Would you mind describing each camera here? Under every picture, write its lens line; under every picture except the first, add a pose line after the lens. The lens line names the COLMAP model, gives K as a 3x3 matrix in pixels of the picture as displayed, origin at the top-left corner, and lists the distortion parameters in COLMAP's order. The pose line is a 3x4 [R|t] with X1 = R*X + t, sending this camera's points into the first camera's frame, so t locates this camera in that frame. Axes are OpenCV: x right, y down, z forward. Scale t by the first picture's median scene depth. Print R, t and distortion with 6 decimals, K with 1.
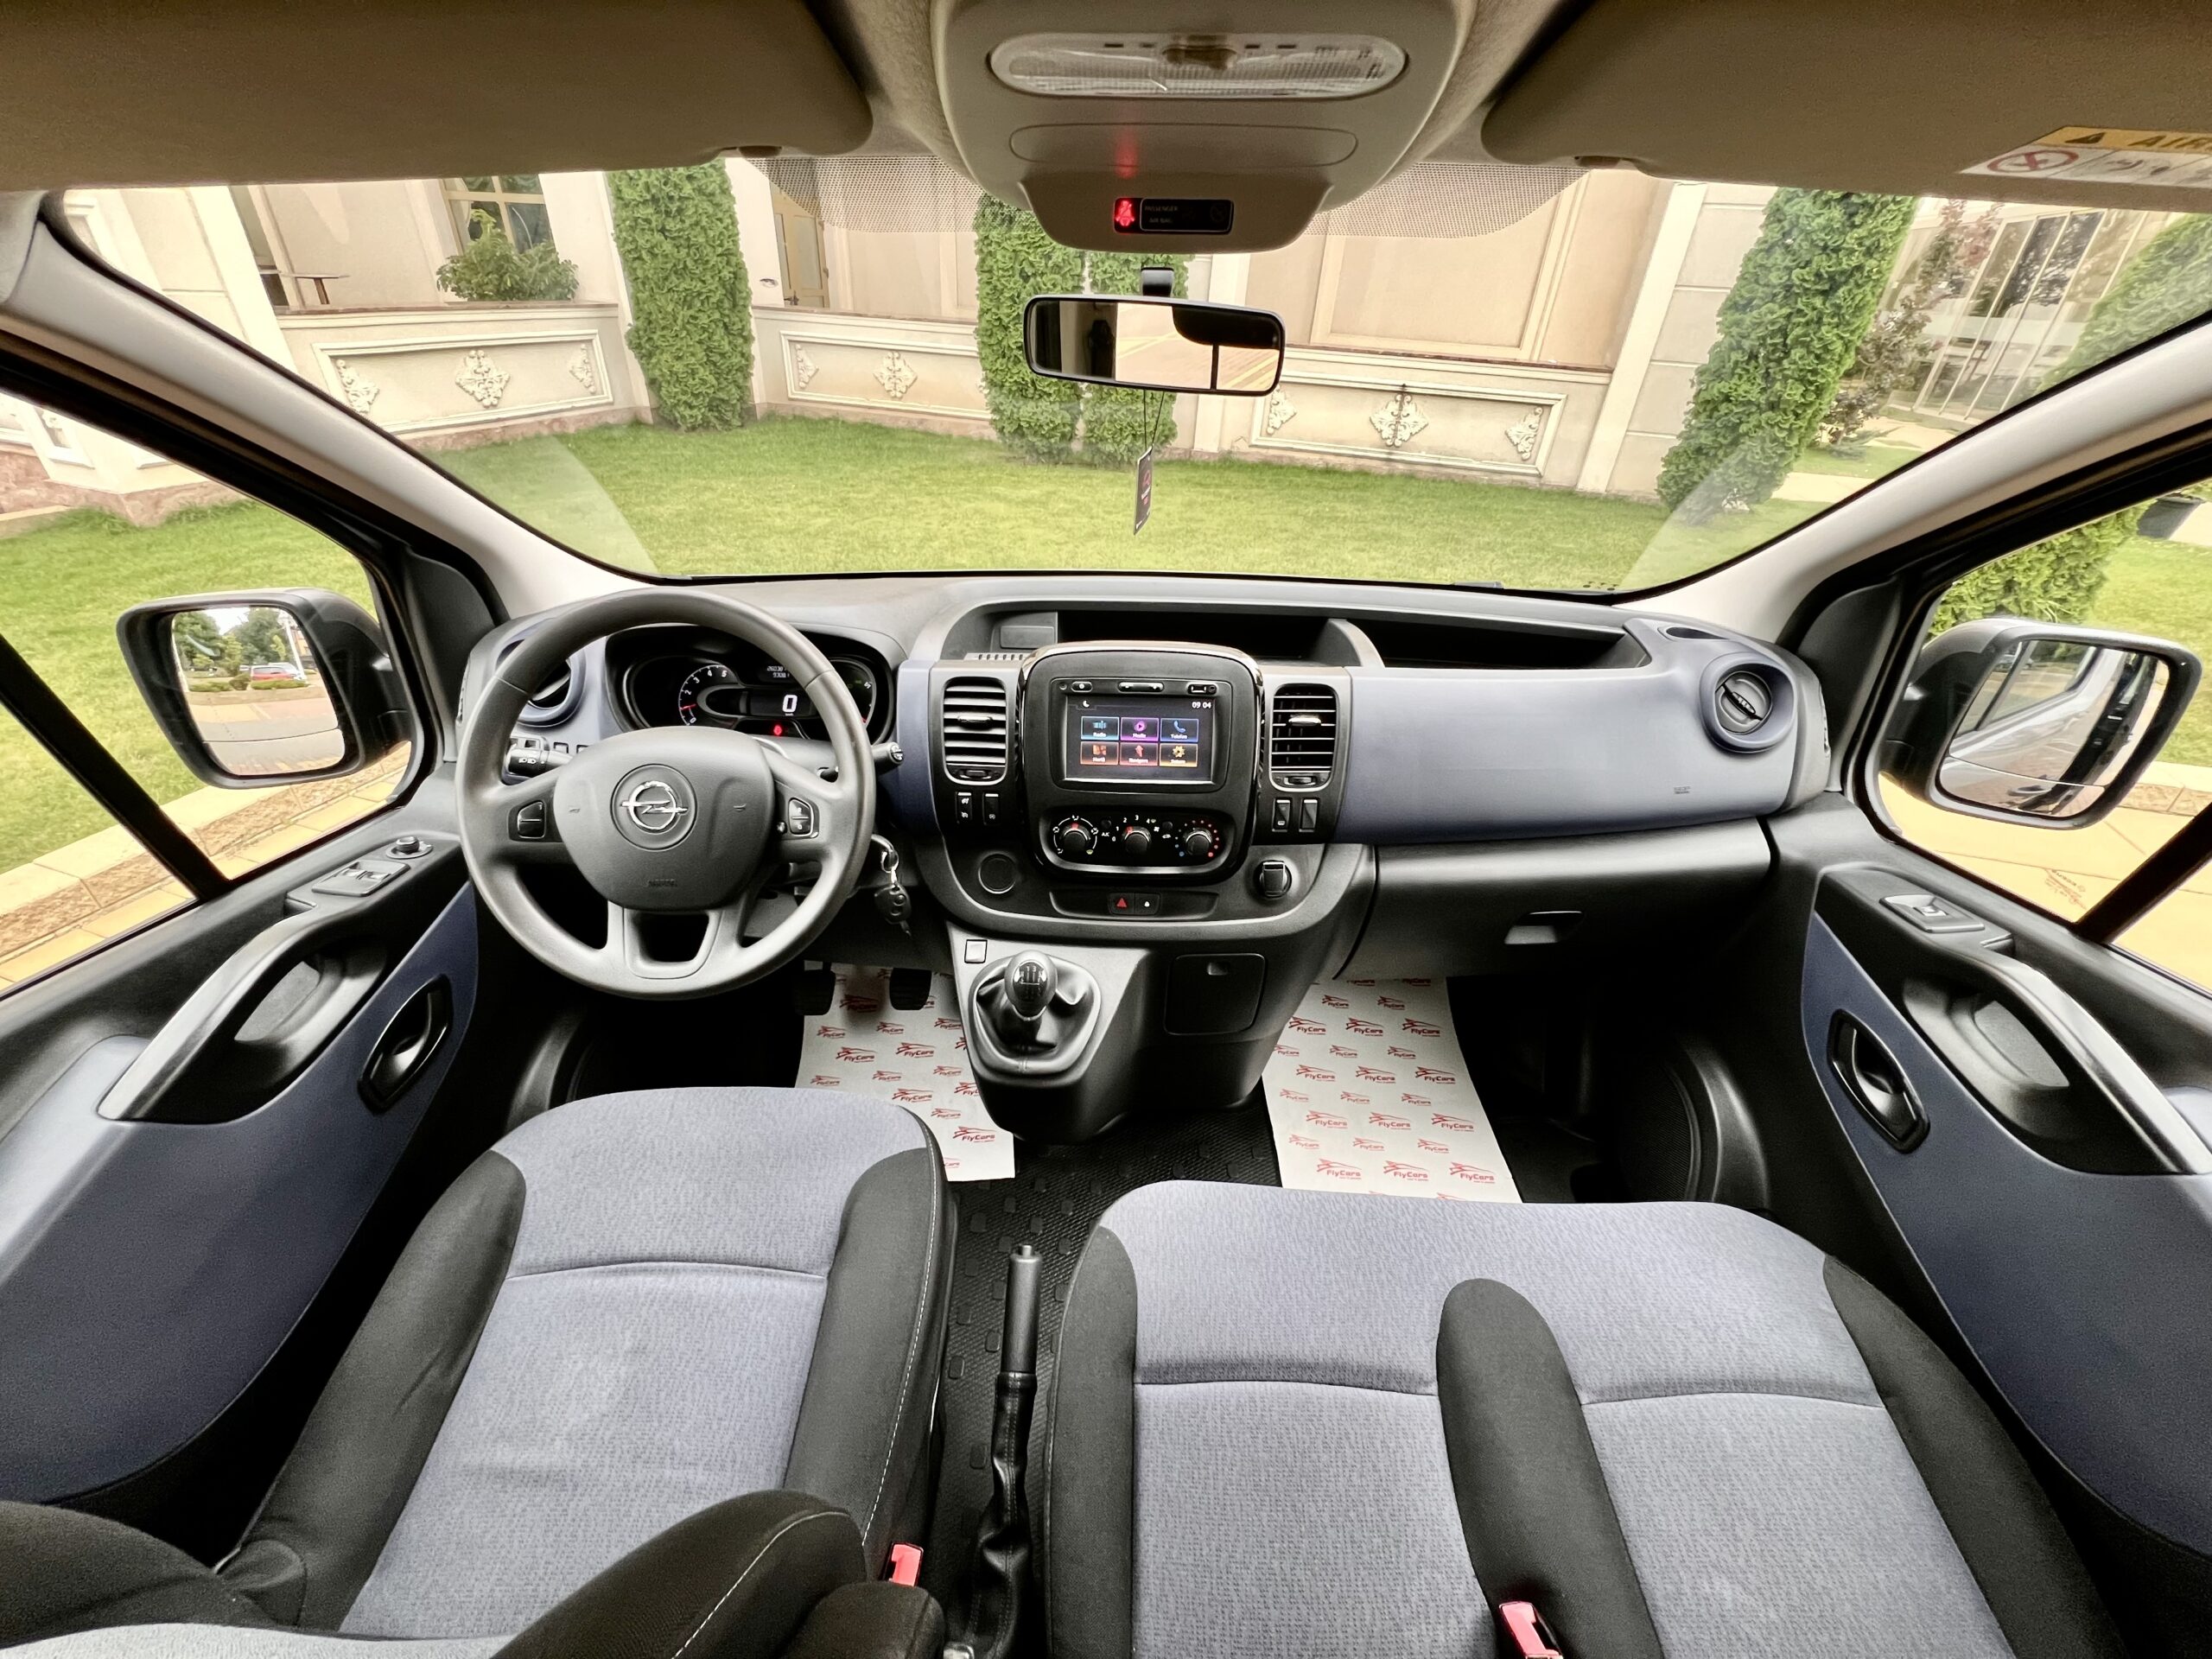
lens RADIAL K [[885.6, 0, 1102.6], [0, 885.6, 817.7], [0, 0, 1]] dist [-0.005121, 0.002010]
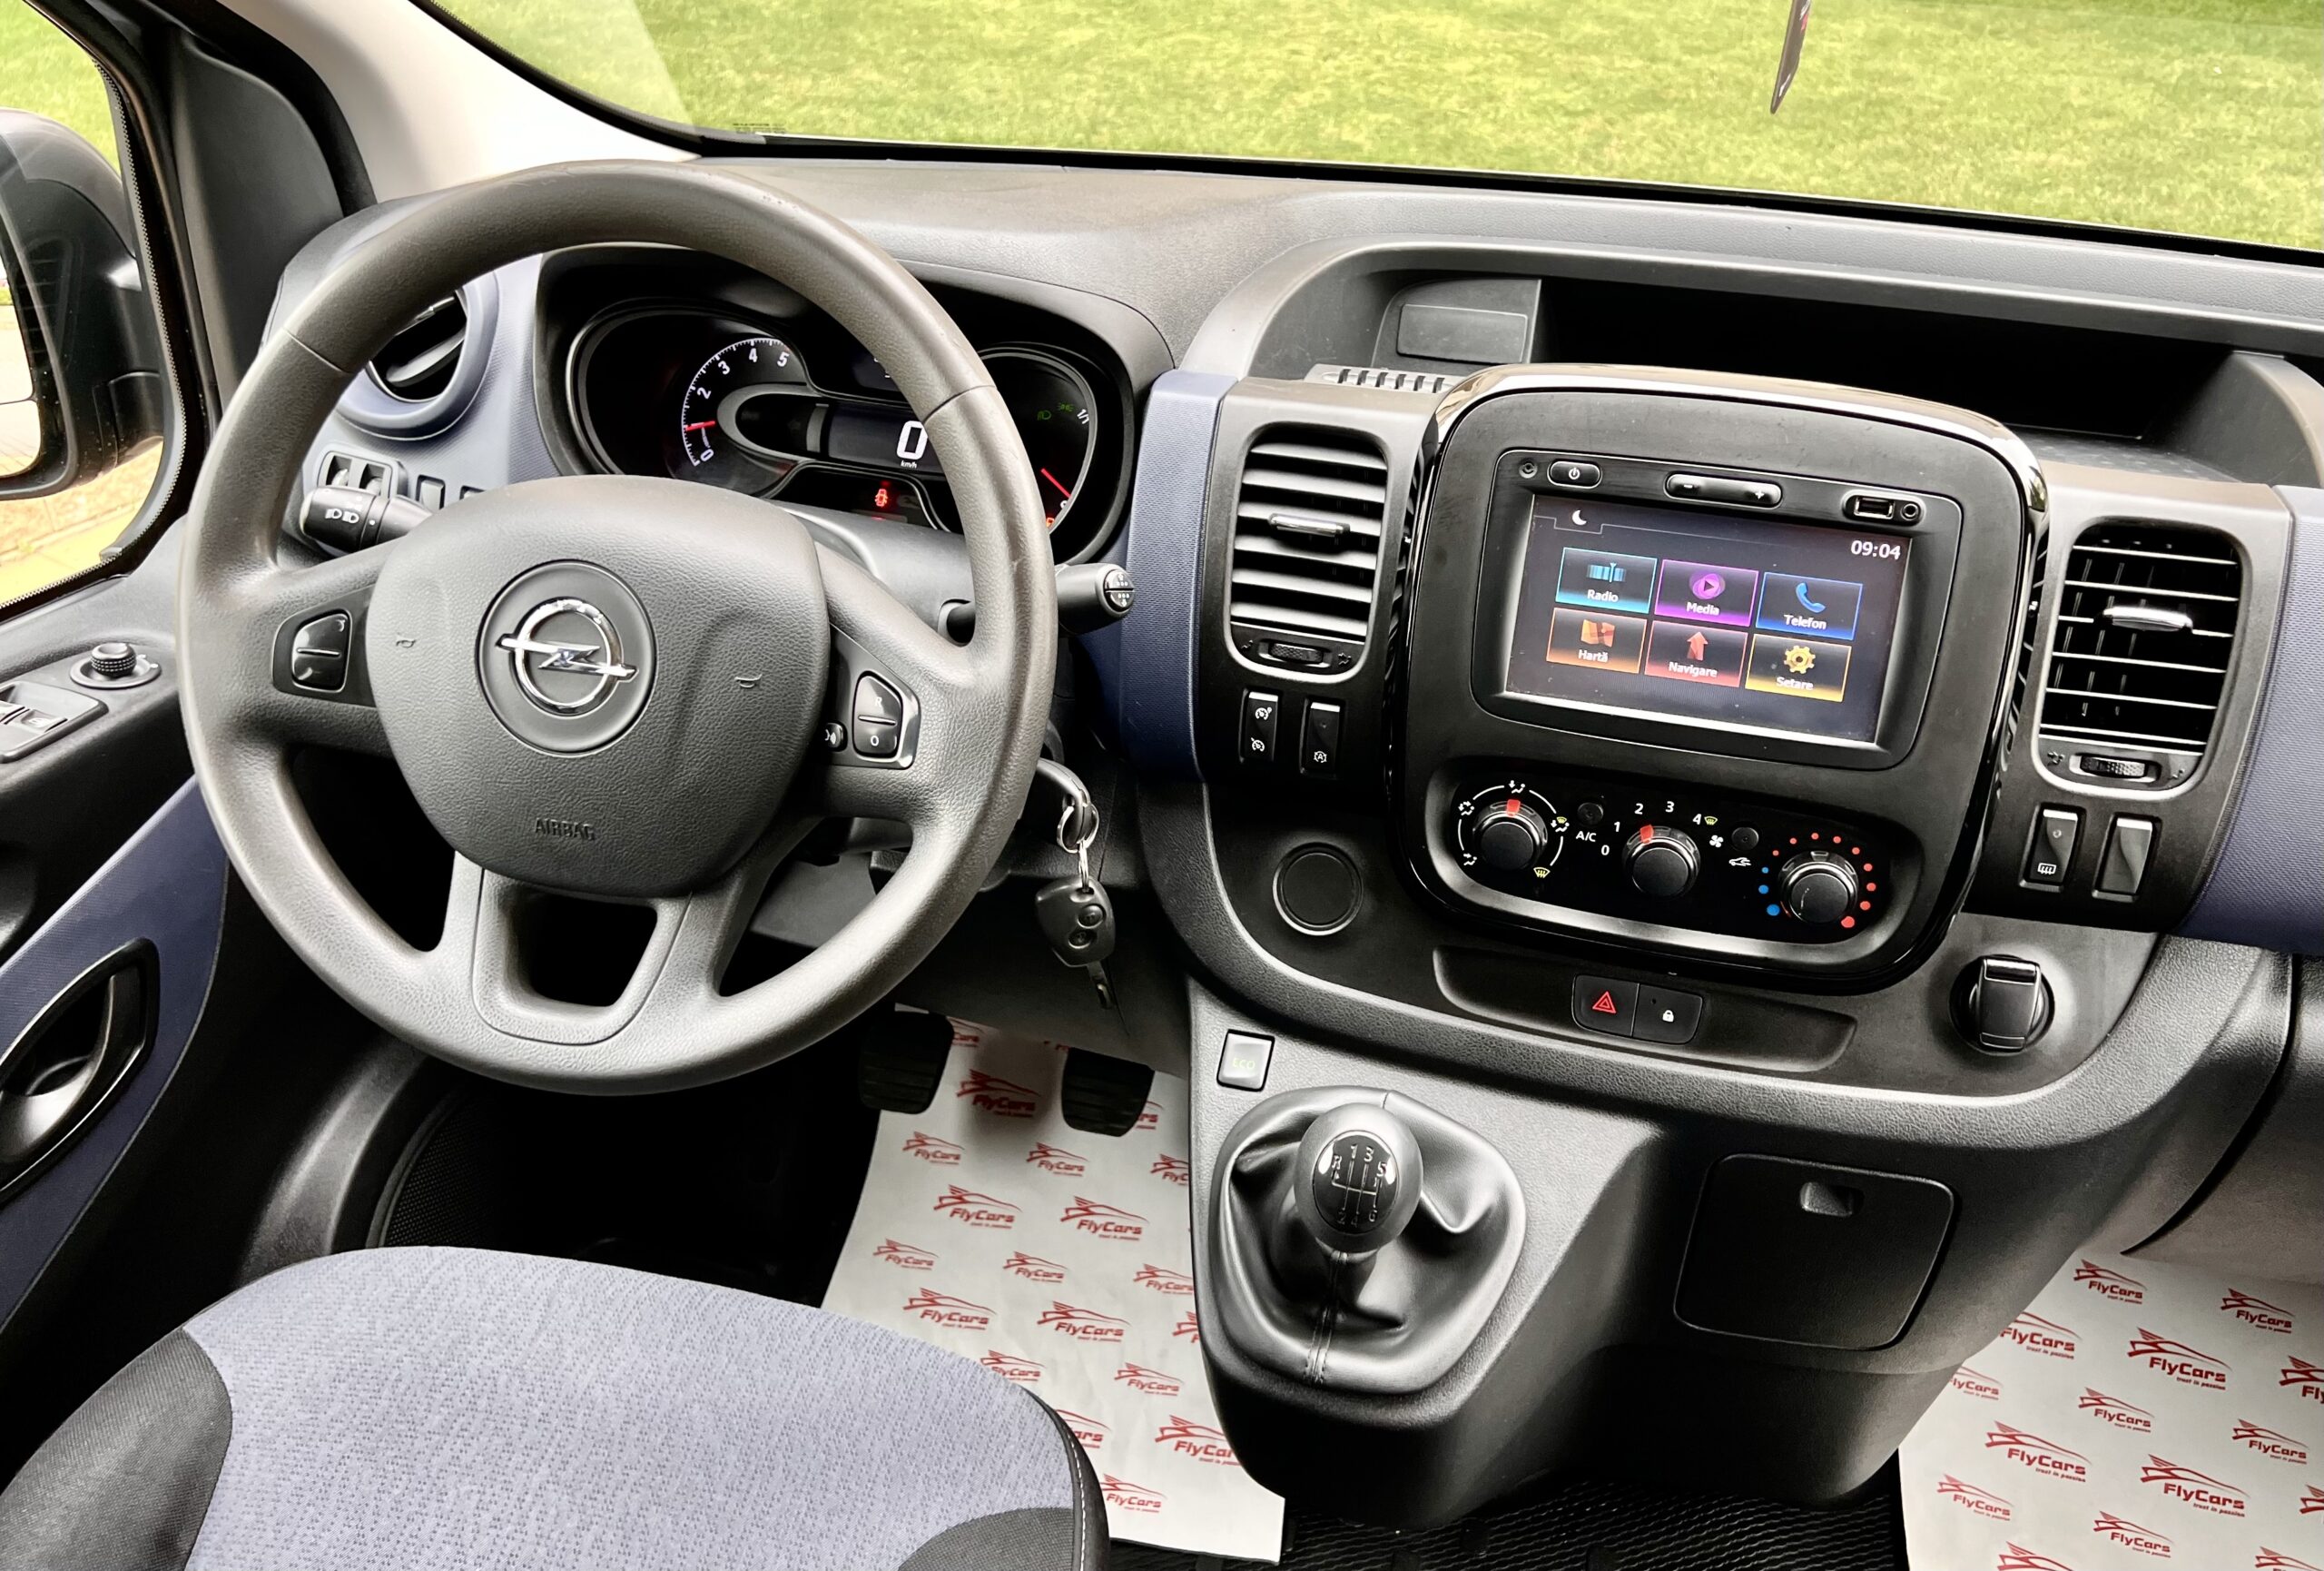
lens RADIAL K [[1891.8, 0, 1206.8], [0, 1891.8, 727.3], [0, 0, 1]] dist [0.056770, -0.080499]
pose [[0.972528, 0.125787, -0.195875, -0.002174], [-0.122657, 0.992052, 0.028081, -0.034509], [0.197850, -0.003285, 0.980227, 0.100332]]
